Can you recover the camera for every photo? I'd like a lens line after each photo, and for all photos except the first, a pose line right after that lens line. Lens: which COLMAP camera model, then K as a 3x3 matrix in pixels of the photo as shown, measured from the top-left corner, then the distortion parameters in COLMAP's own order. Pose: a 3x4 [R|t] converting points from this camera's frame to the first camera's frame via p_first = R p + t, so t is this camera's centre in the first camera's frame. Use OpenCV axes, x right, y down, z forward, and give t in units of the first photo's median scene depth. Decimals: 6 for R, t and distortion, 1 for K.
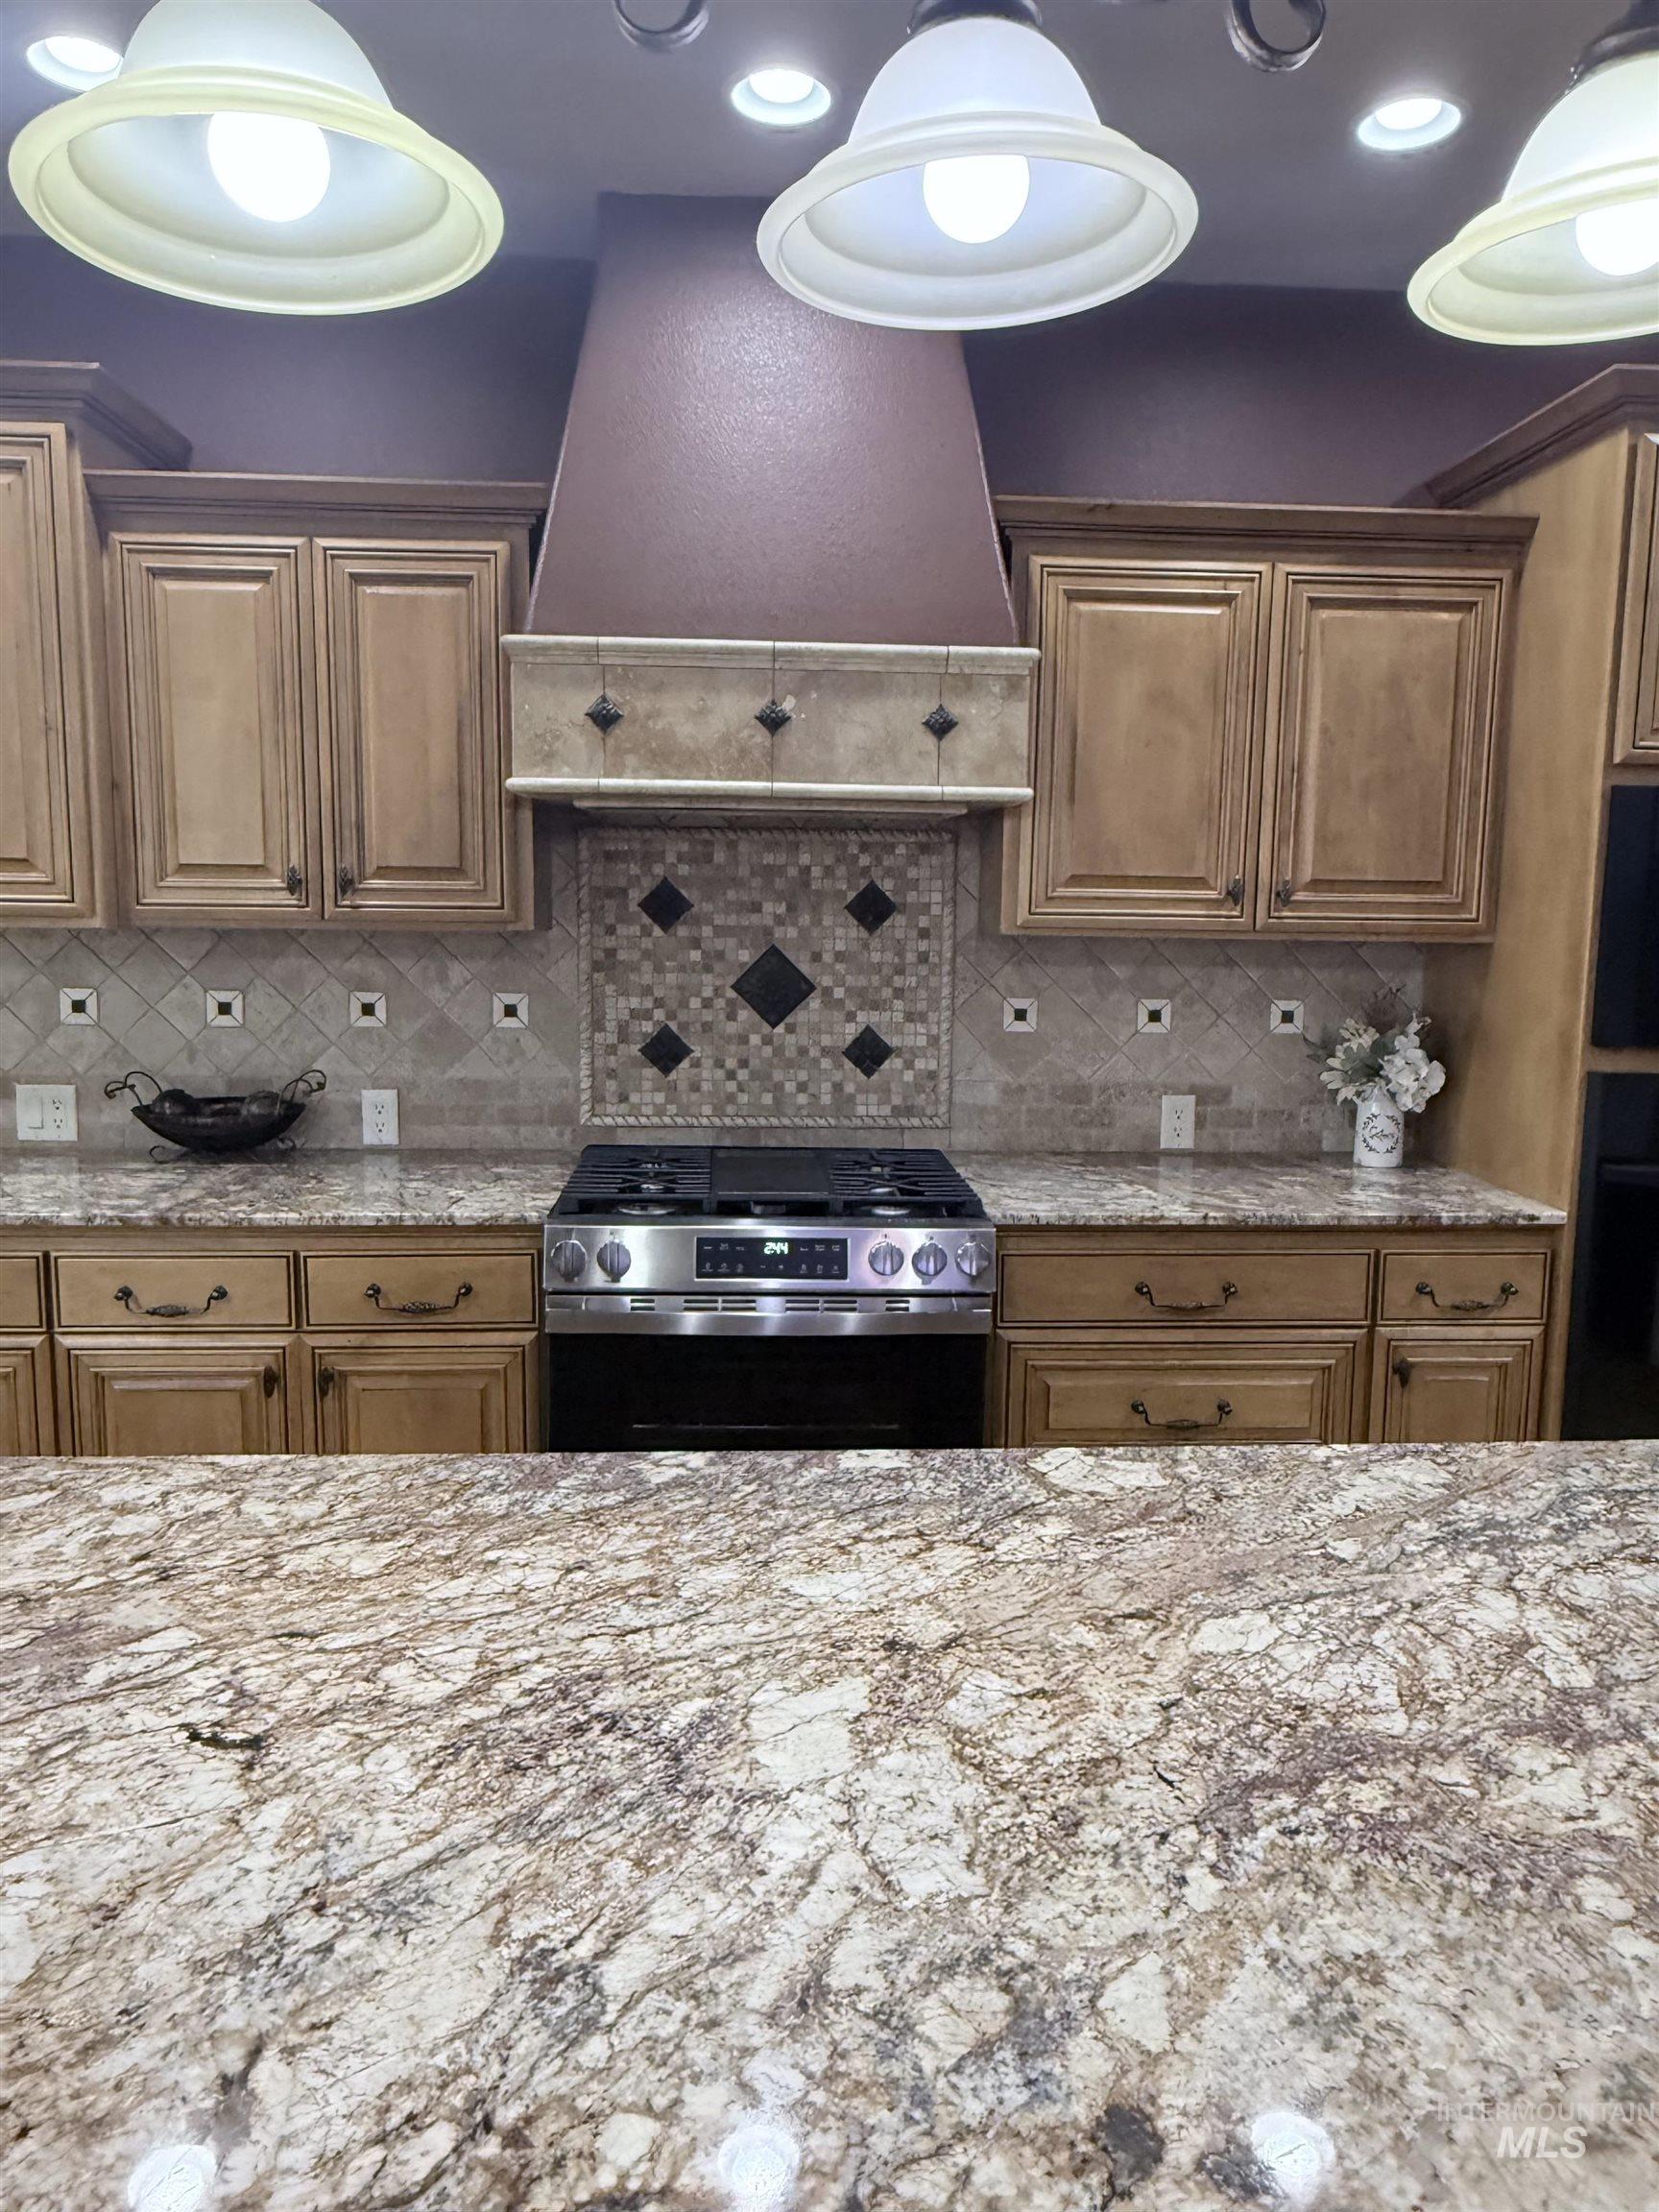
lens RADIAL K [[1496.4, 0, 834.3], [0, 1496.4, 1102.0], [0, 0, 1]] dist [0.007317, -0.002160]
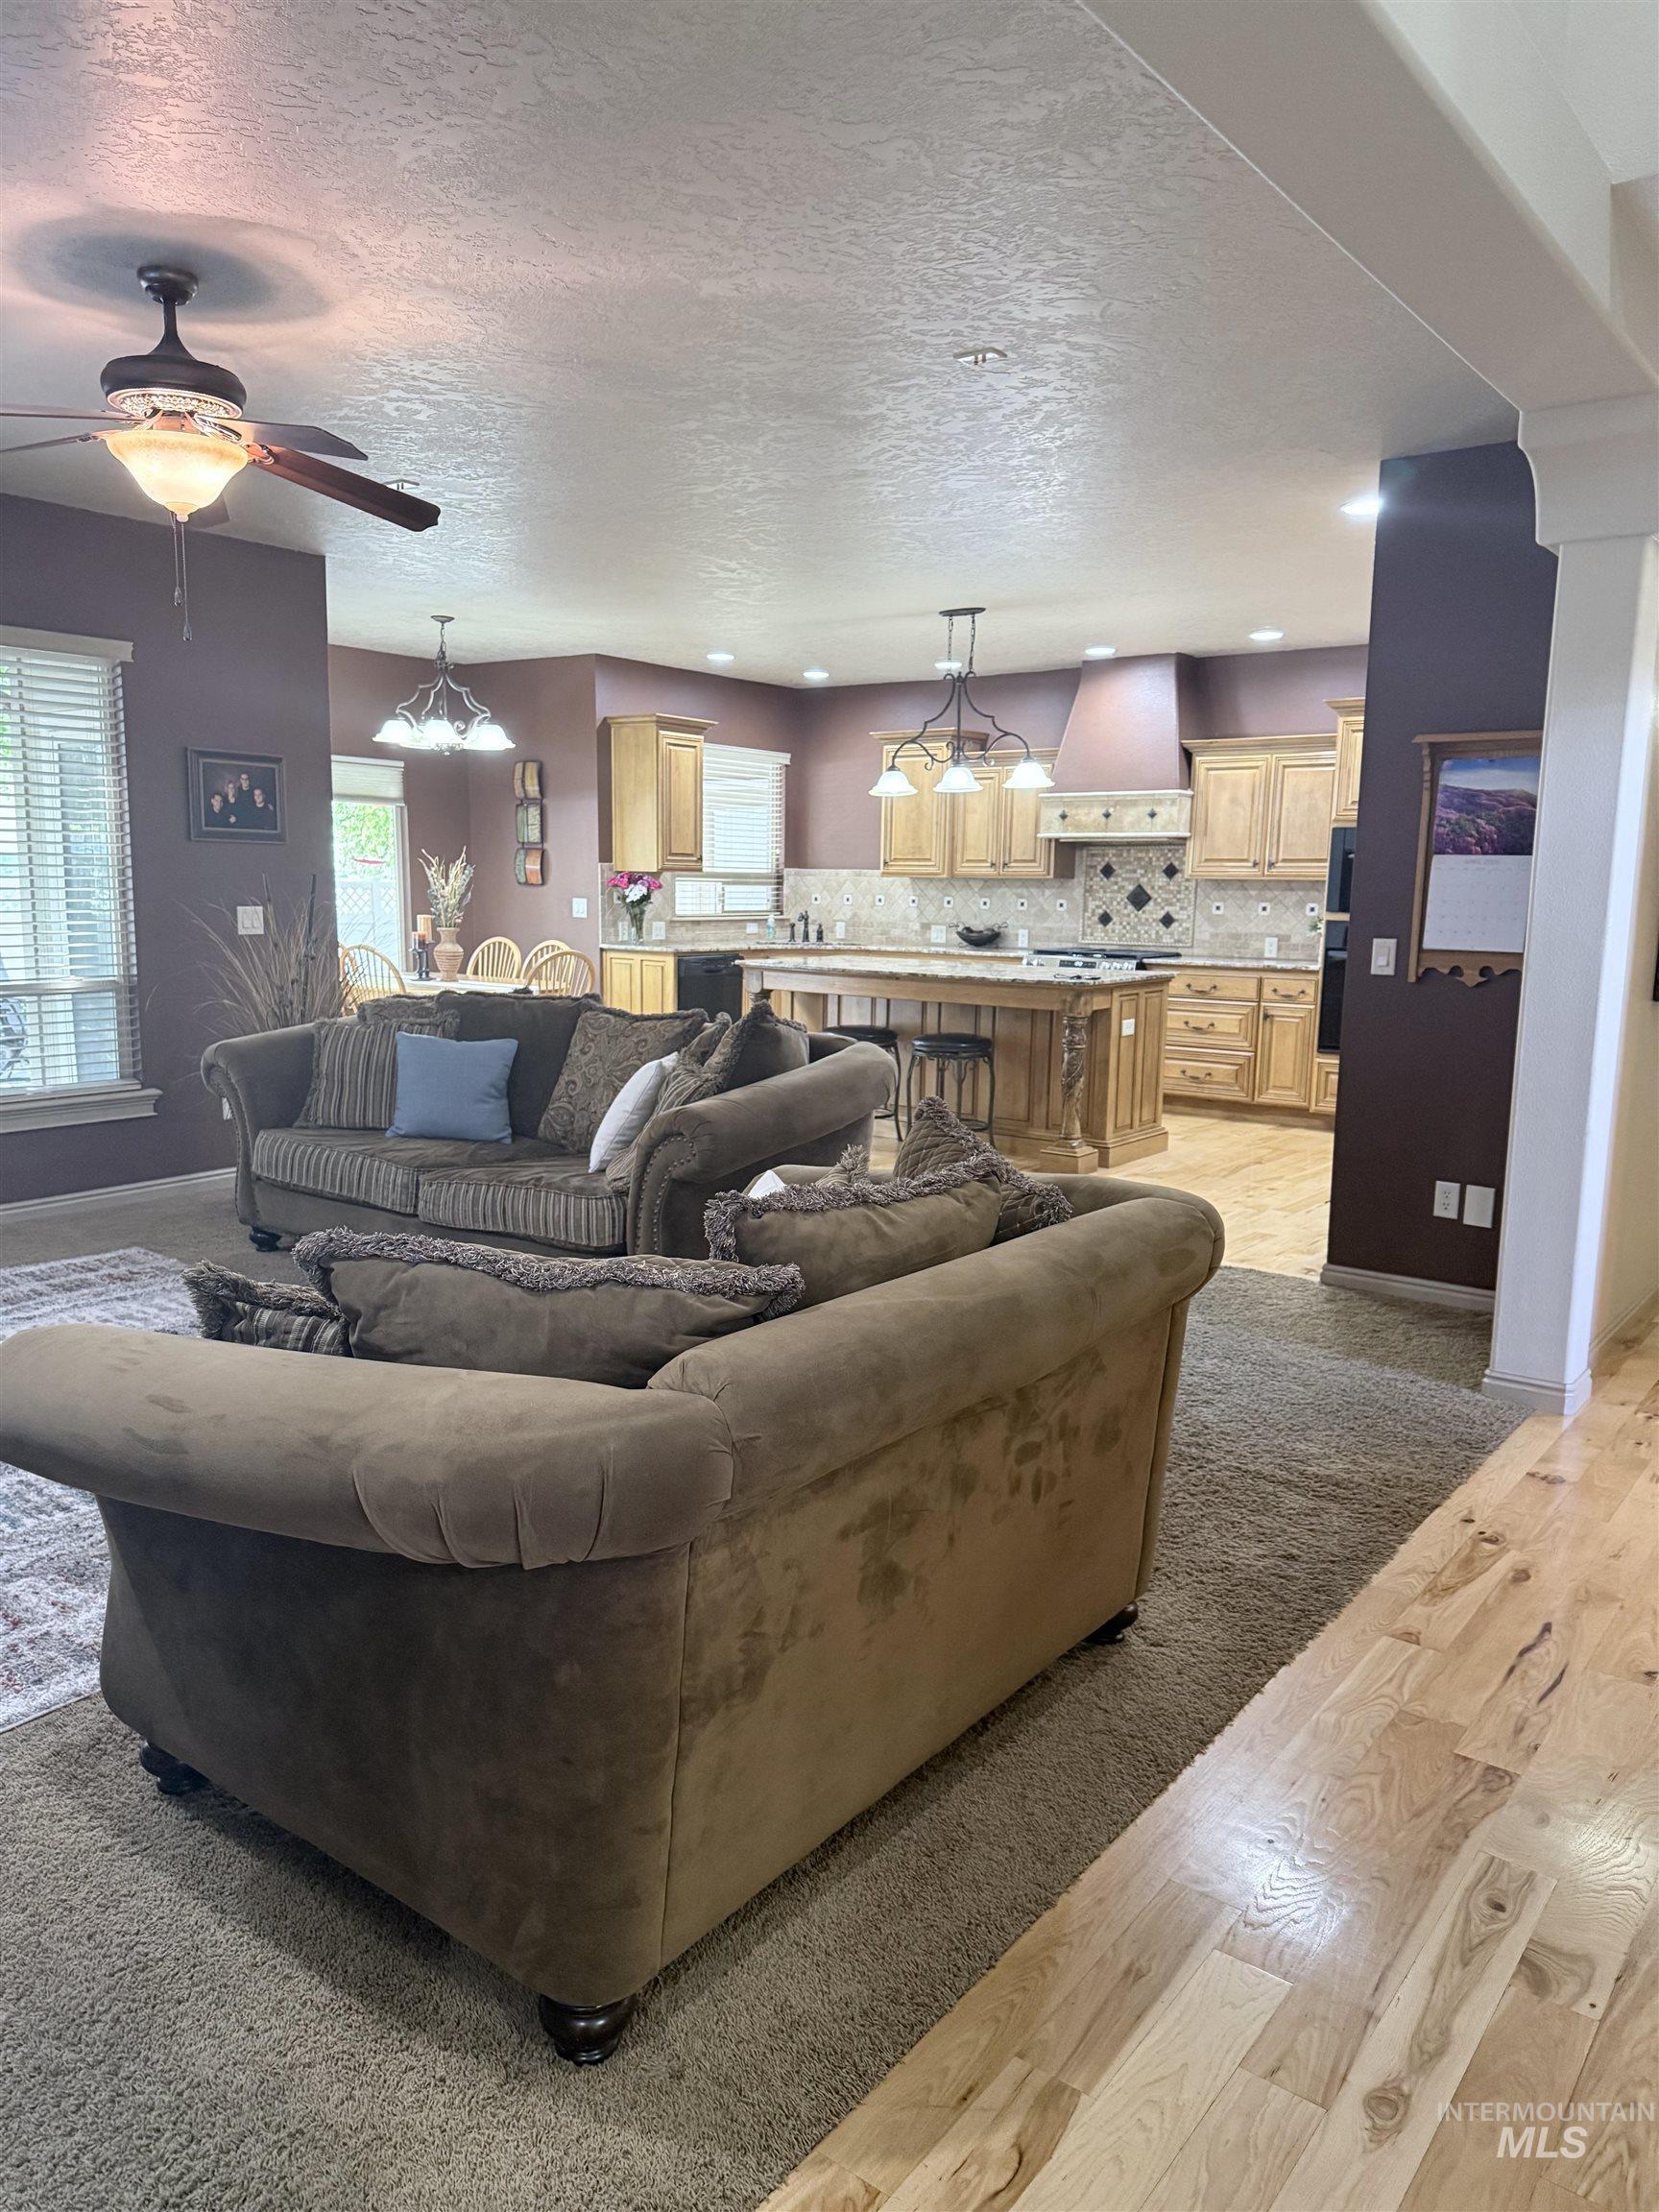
lens RADIAL K [[1536.9, 0, 811.8], [0, 1536.9, 1122.8], [0, 0, 1]] dist [0.050188, -0.036390]
pose [[0.748373, 0.099465, -0.655777, 1.559279], [-0.092074, 0.994699, 0.045796, 0.294214], [0.656856, 0.026108, 0.753564, -1.770350]]
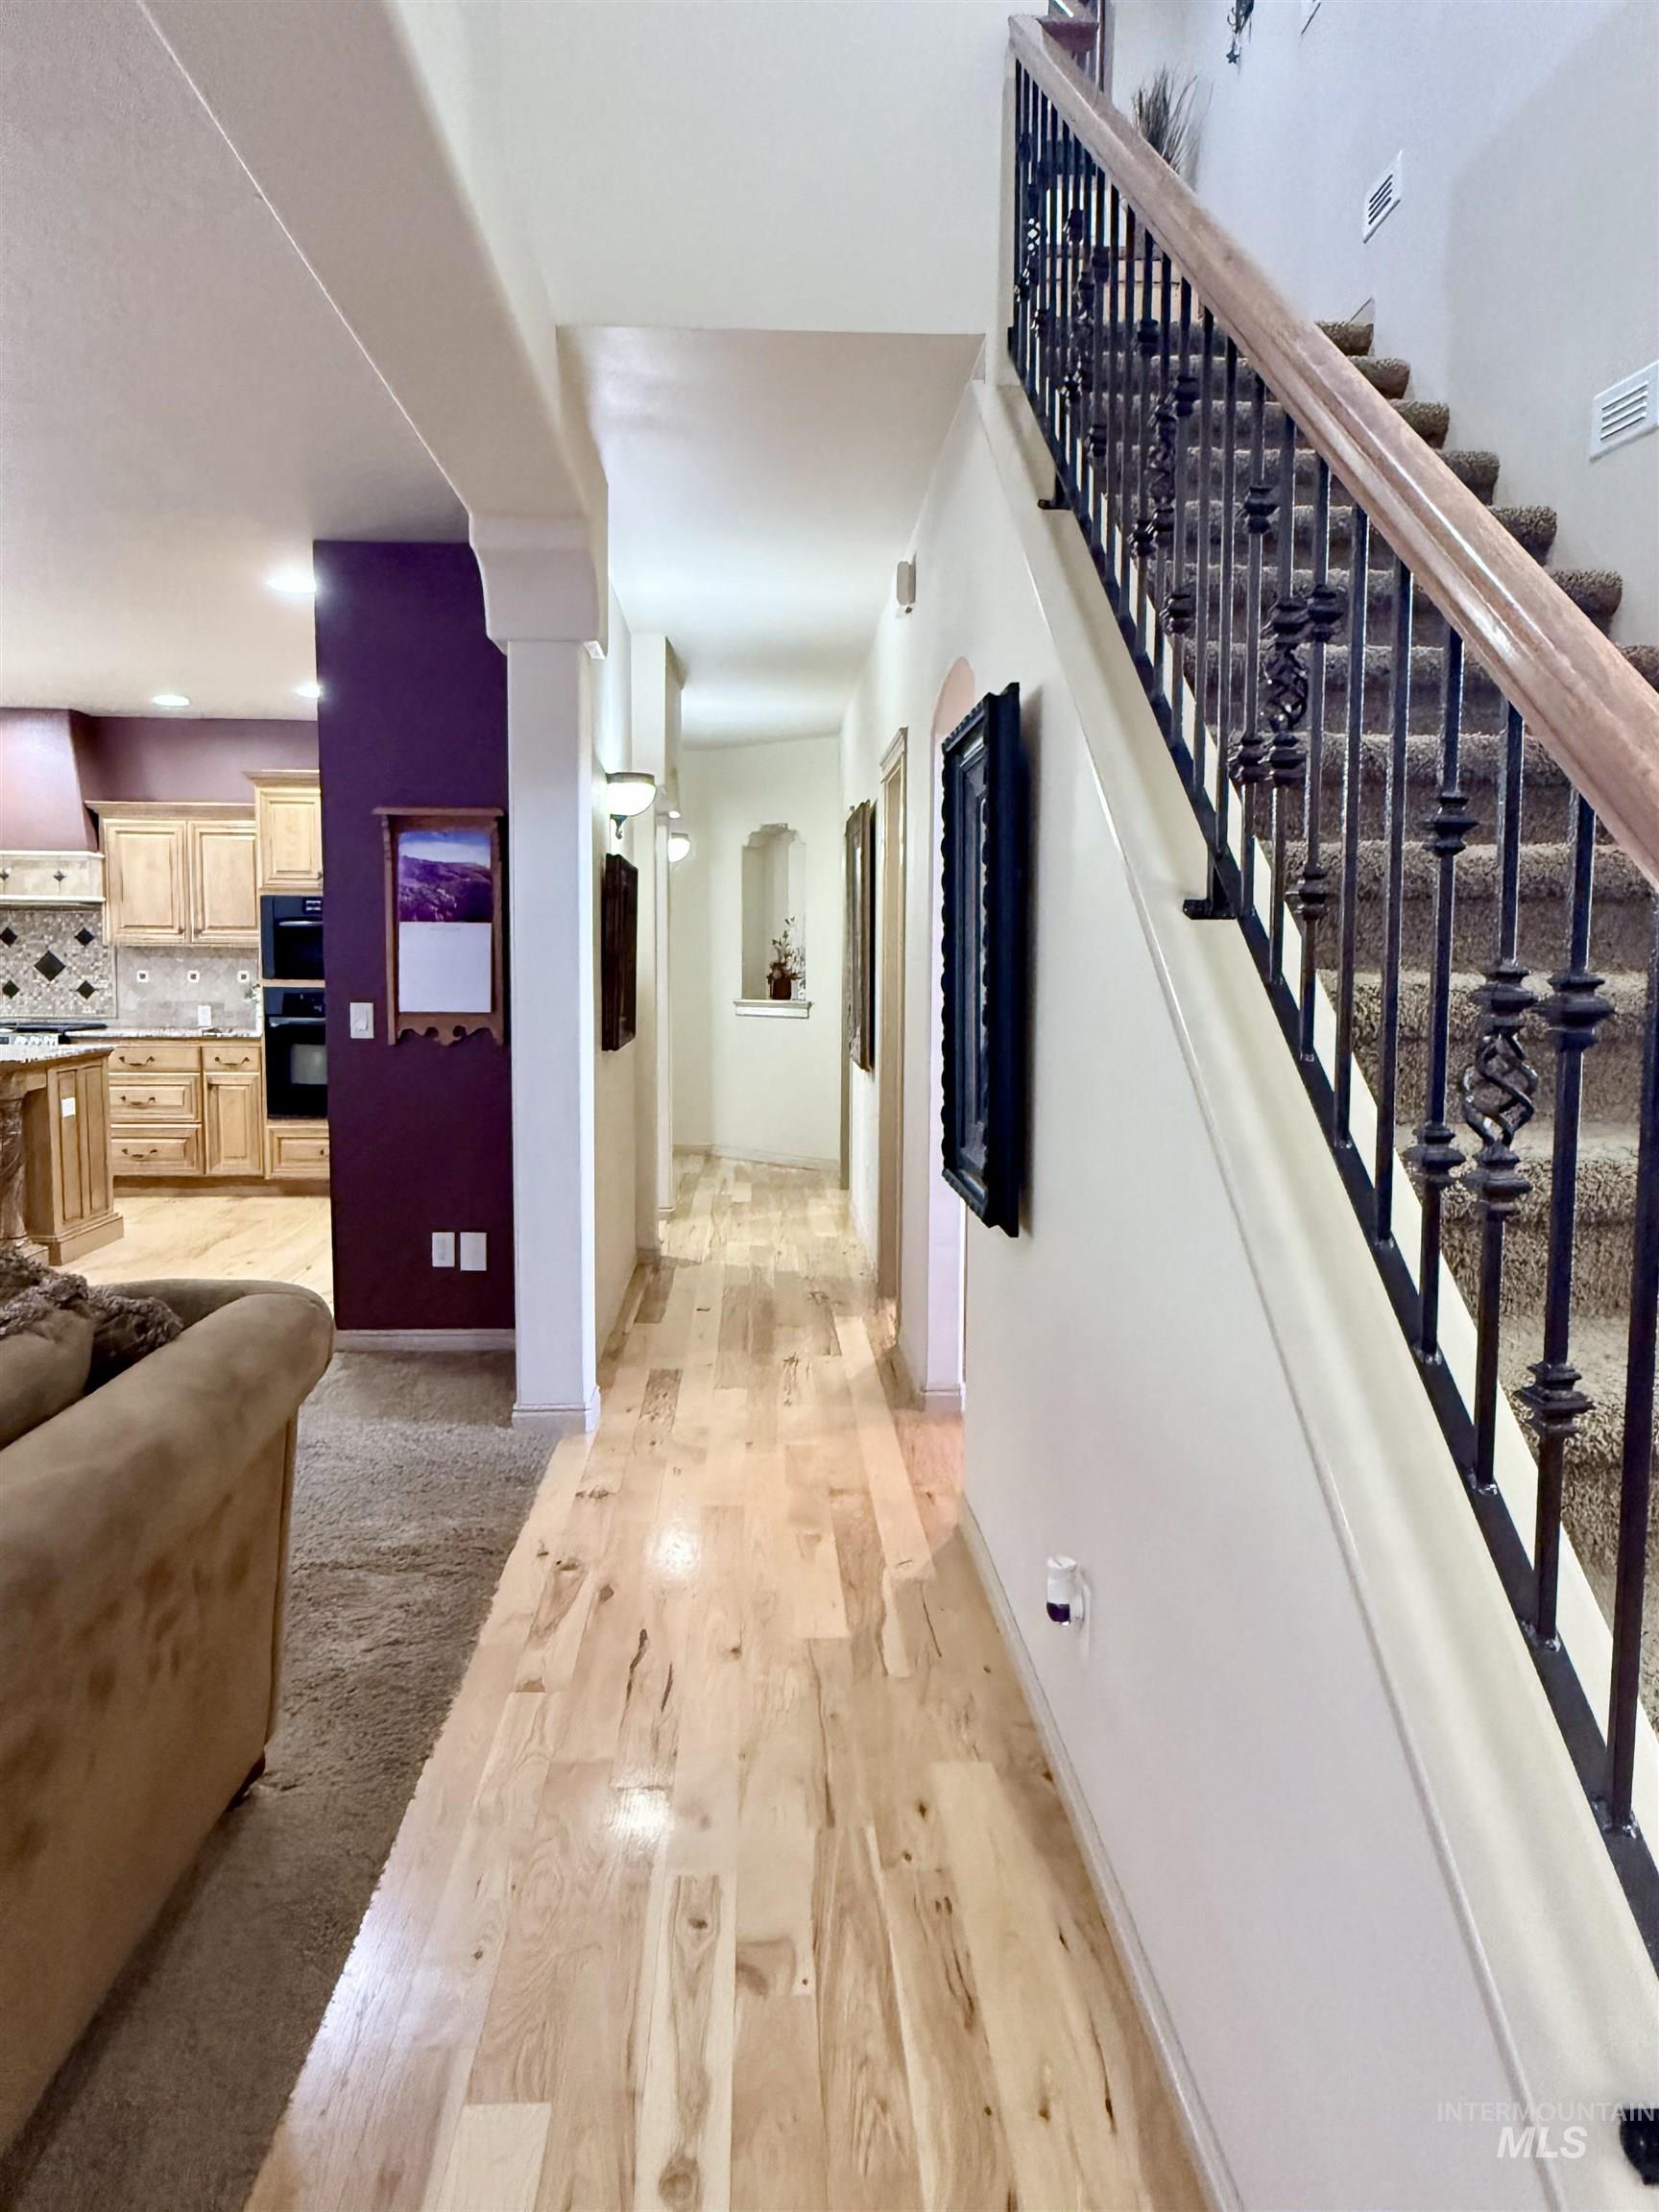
lens RADIAL K [[1496.4, 0, 822.7], [0, 1496.4, 1108.6], [0, 0, 1]] dist [0.007317, -0.002160]
pose [[0.999782, -0.006715, -0.019763, 1.454533], [0.006030, 0.999385, -0.034535, 0.292479], [0.019983, 0.034408, 0.999208, -1.745751]]
